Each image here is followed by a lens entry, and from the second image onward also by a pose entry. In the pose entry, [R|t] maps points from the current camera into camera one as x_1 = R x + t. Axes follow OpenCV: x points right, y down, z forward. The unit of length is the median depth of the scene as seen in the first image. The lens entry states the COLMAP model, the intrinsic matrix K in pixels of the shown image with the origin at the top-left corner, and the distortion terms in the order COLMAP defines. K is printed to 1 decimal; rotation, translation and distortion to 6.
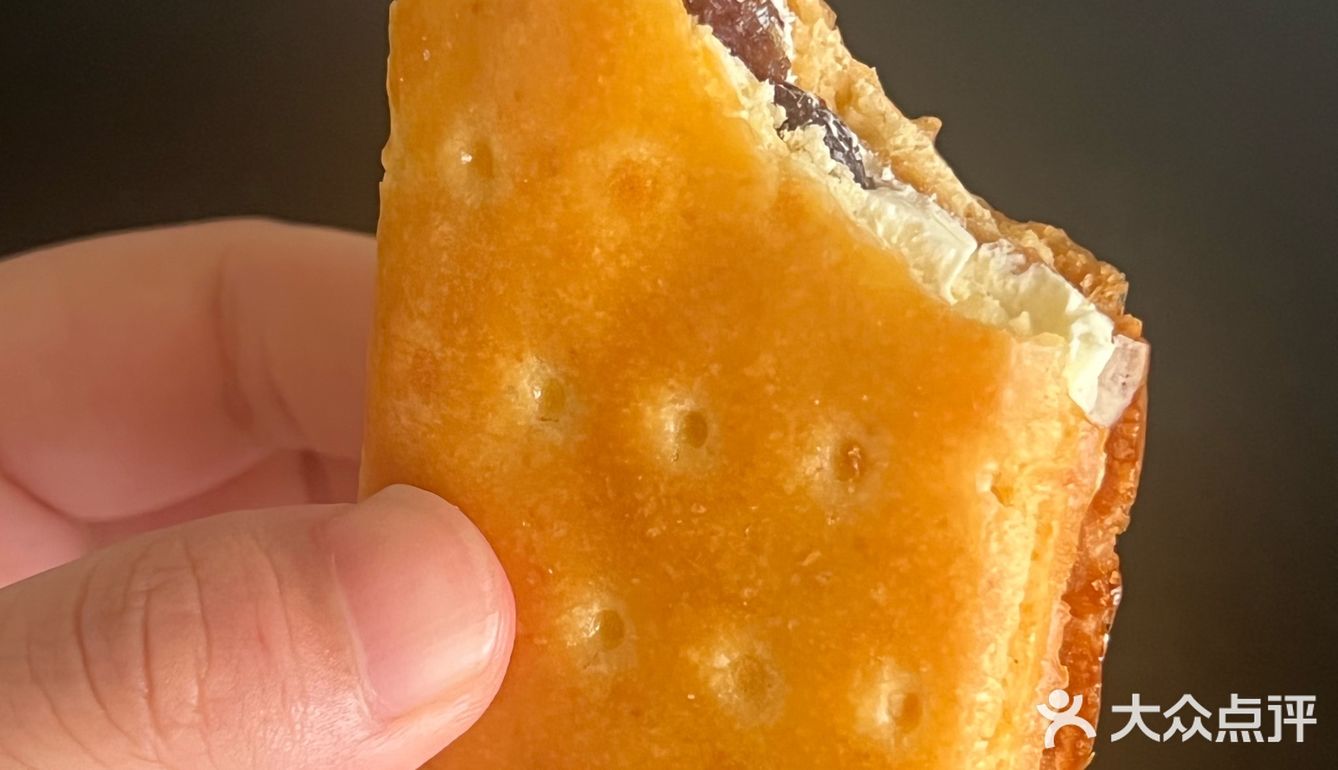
lens RADIAL K [[2000.6, 0, 663.8], [0, 2000.6, 382.6], [0, 0, 1]] dist [-0.422088, 0.000000]
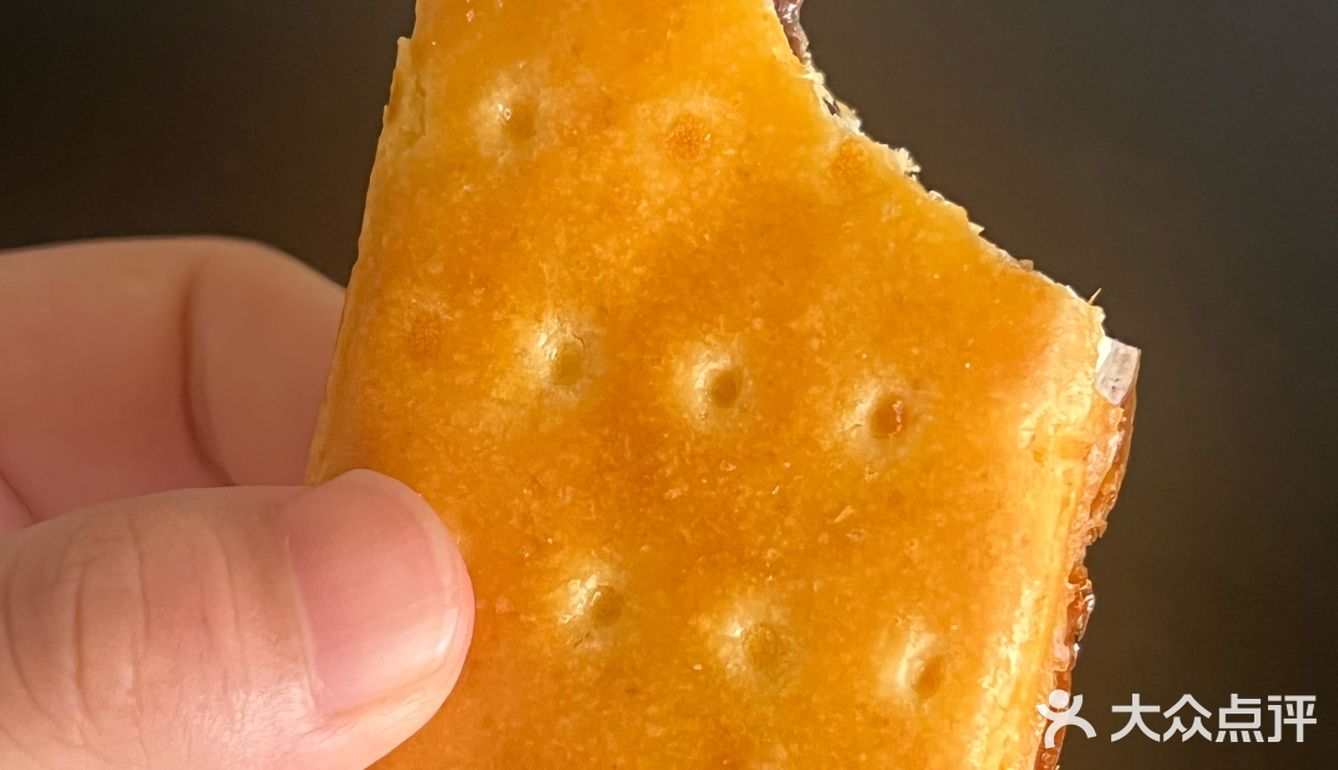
lens RADIAL K [[2000.6, 0, 668.0], [0, 2000.6, 378.1], [0, 0, 1]] dist [-0.422088, 0.000000]
pose [[0.973456, 0.086543, 0.211883, -0.223191], [-0.046852, 0.981500, -0.185640, 0.203204], [-0.224029, 0.170785, 0.959502, 0.038747]]
